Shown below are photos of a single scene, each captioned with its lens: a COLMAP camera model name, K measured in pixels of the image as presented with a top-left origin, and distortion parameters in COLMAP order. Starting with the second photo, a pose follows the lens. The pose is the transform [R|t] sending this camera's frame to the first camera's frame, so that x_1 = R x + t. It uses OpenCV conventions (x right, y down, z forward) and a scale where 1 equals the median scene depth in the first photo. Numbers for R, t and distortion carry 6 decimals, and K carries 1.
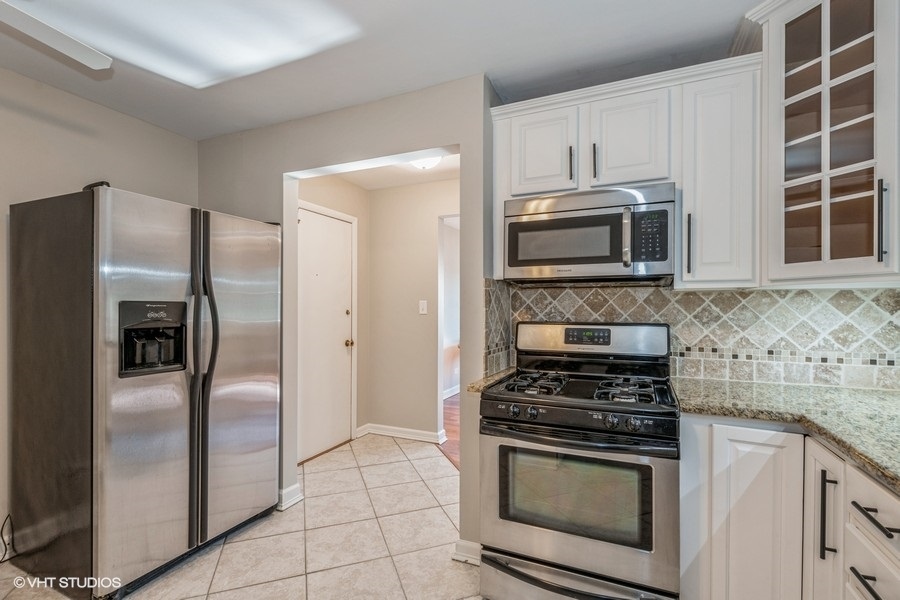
lens RADIAL K [[404.8, 0, 450.8], [0, 404.8, 307.6], [0, 0, 1]] dist [-0.000083, -0.000272]
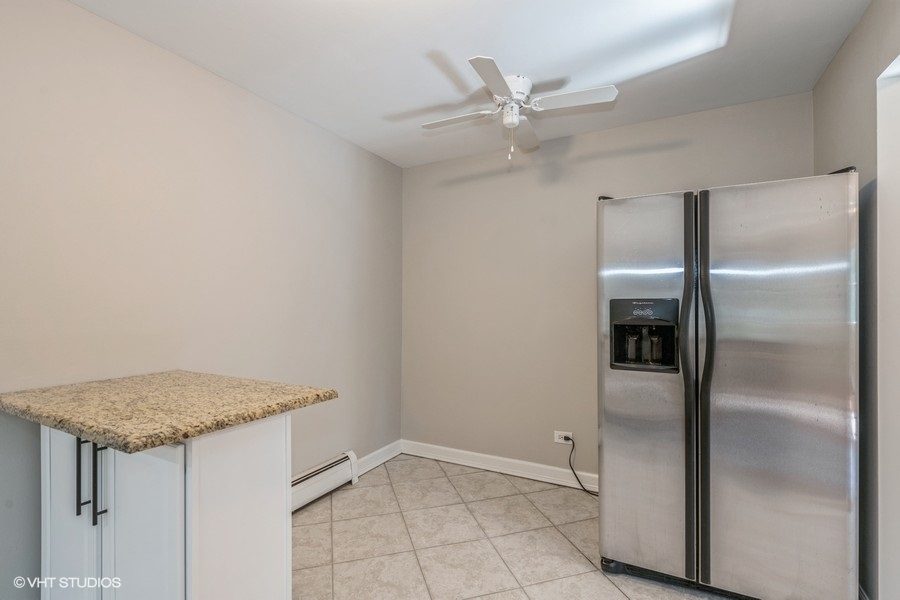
lens RADIAL K [[415.5, 0, 449.8], [0, 415.5, 305.0], [0, 0, 1]] dist [0.000121, -0.000206]
pose [[-0.058184, -0.007925, -0.998274, 0.499297], [-0.003931, 0.999963, -0.007709, 0.015288], [0.998298, 0.003476, -0.058213, 0.897714]]
